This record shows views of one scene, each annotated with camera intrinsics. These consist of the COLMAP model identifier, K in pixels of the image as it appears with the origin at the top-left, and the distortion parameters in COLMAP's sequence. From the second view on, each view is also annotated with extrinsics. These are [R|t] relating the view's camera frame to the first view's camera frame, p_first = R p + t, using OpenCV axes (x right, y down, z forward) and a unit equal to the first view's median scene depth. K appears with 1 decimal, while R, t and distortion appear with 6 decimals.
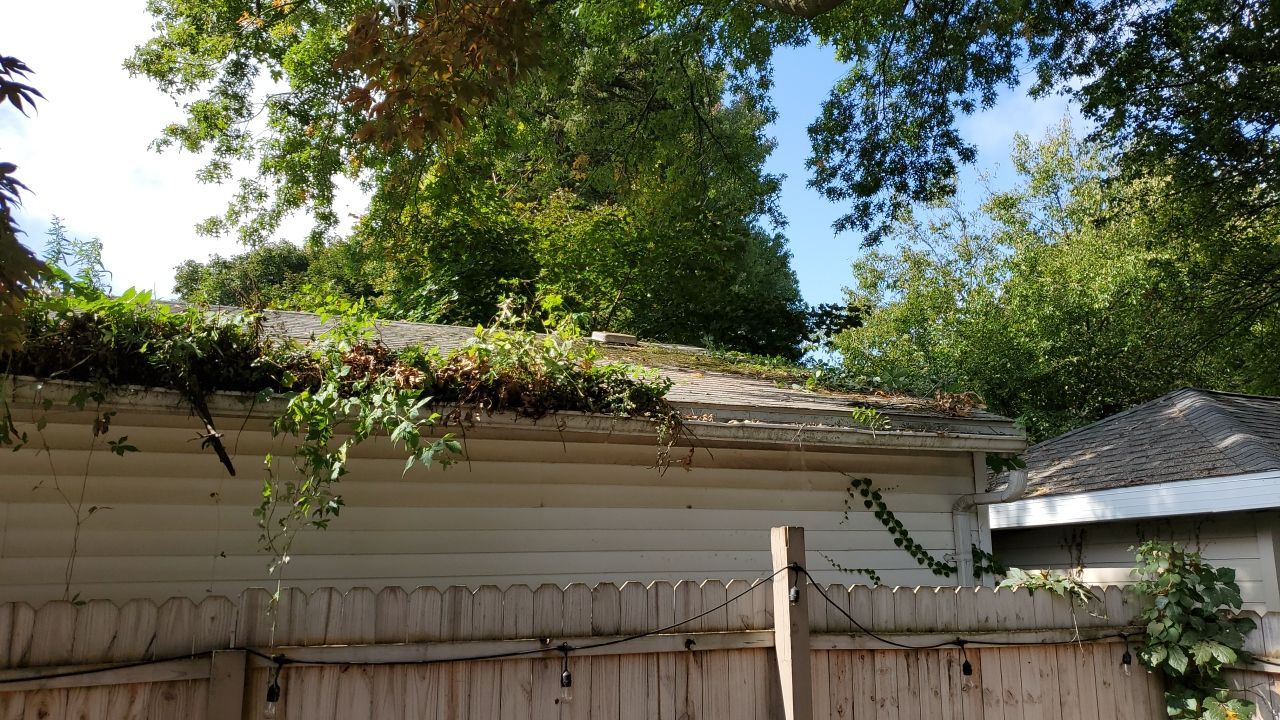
lens RADIAL K [[1000.4, 0, 661.9], [0, 1000.4, 362.6], [0, 0, 1]] dist [0.022021, -0.003002]
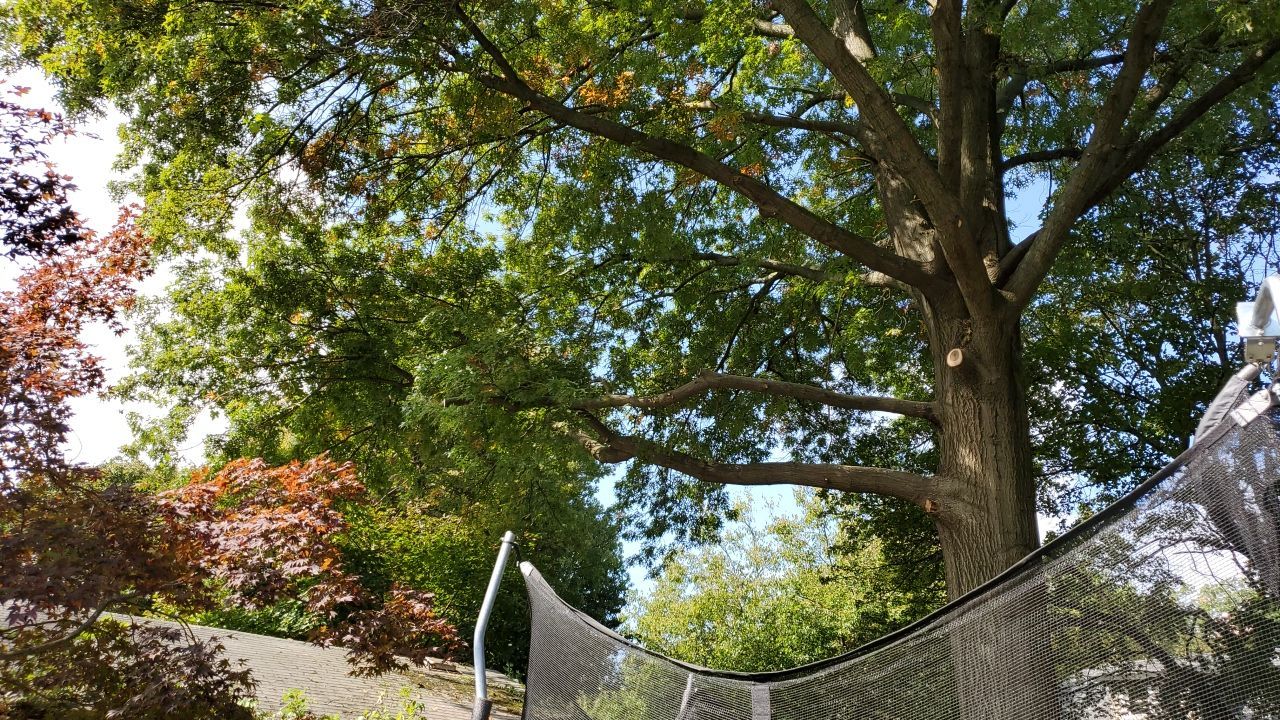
lens RADIAL K [[1000.4, 0, 648.8], [0, 1000.4, 356.3], [0, 0, 1]] dist [0.022021, -0.003002]
pose [[0.982019, 0.141720, 0.124714, 0.008275], [-0.108106, 0.963750, -0.243925, -0.256154], [-0.154762, 0.226057, 0.961742, -0.992449]]
